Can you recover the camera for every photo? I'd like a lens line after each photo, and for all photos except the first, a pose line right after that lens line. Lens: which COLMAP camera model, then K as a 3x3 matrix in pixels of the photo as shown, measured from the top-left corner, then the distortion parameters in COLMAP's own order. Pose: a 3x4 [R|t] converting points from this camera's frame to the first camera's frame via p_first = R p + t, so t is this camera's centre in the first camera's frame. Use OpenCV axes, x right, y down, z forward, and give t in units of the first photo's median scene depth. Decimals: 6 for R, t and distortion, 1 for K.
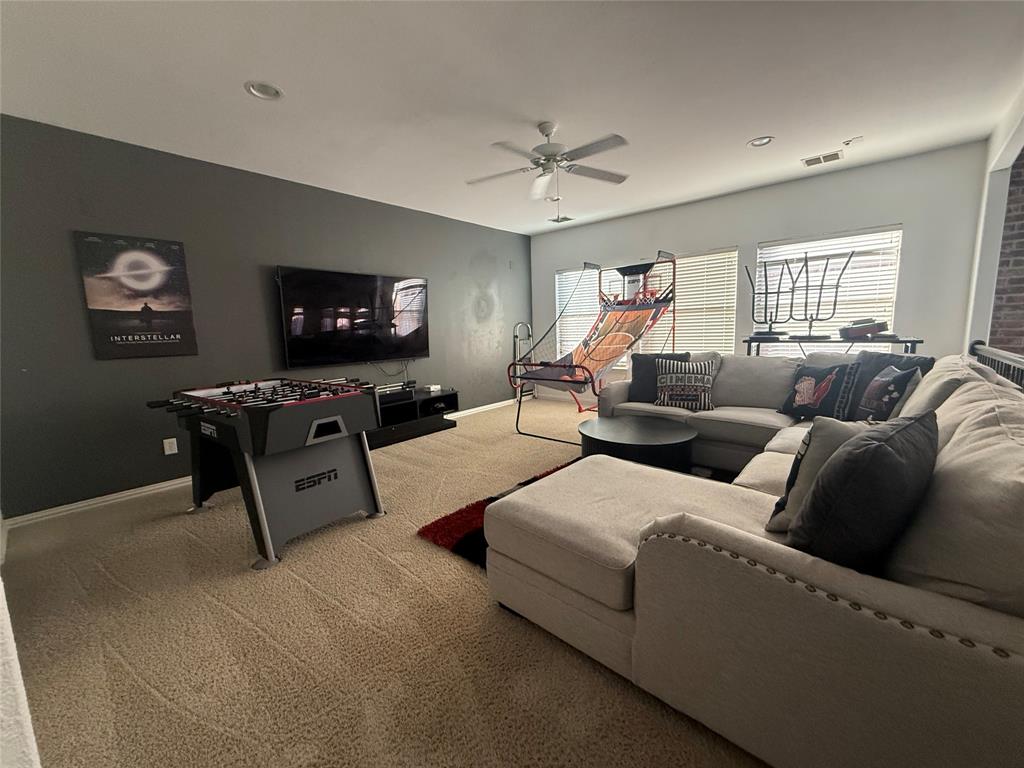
lens RADIAL K [[409.1, 0, 511.6], [0, 409.1, 381.5], [0, 0, 1]] dist [0.002164, 0.000114]
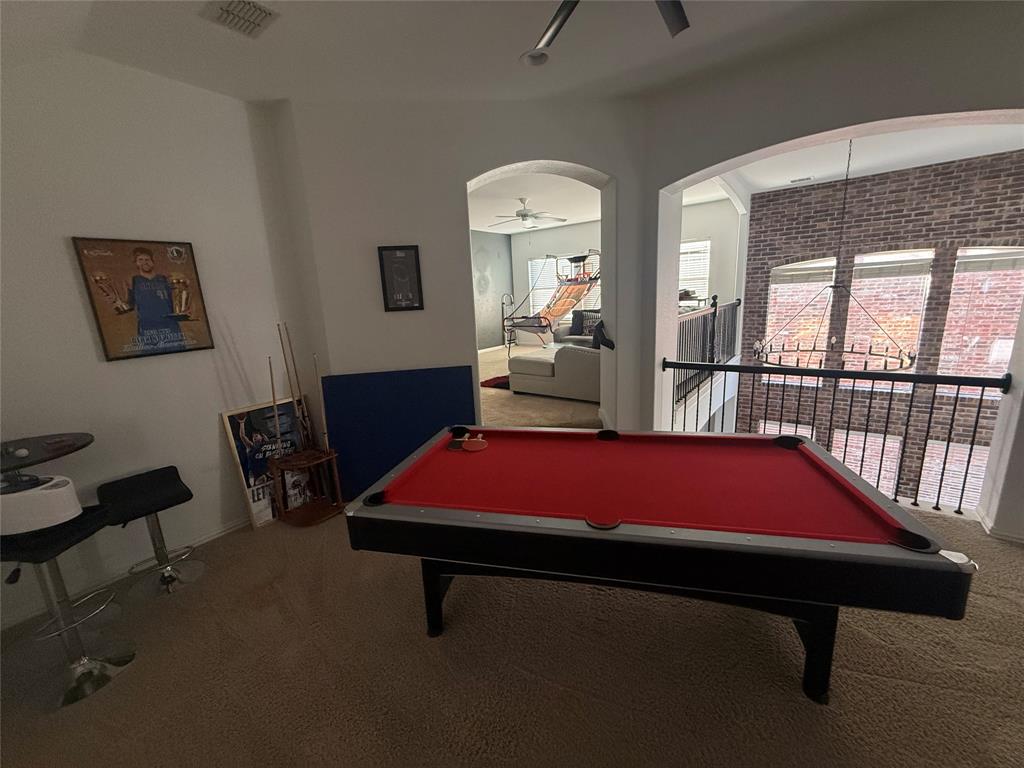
lens RADIAL K [[409.1, 0, 514.6], [0, 409.1, 385.5], [0, 0, 1]] dist [0.002164, 0.000114]
pose [[0.997184, -0.032031, 0.067812, -0.070510], [0.026934, 0.996837, 0.074775, 0.094364], [-0.069993, -0.072738, 0.994892, -0.618805]]
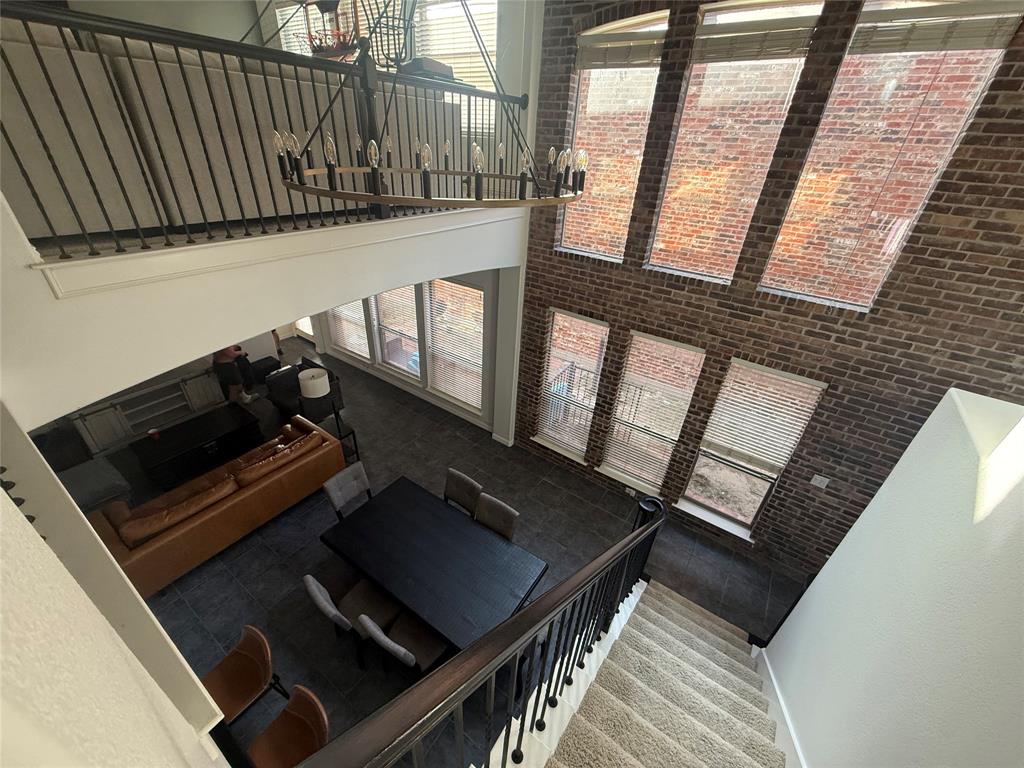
lens RADIAL K [[409.1, 0, 509.8], [0, 409.1, 385.0], [0, 0, 1]] dist [0.002164, 0.000114]
pose [[0.990726, 0.018118, 0.134663, 0.609798], [-0.069228, 0.920098, 0.385521, 0.140117], [-0.116918, -0.391268, 0.912819, -0.257676]]
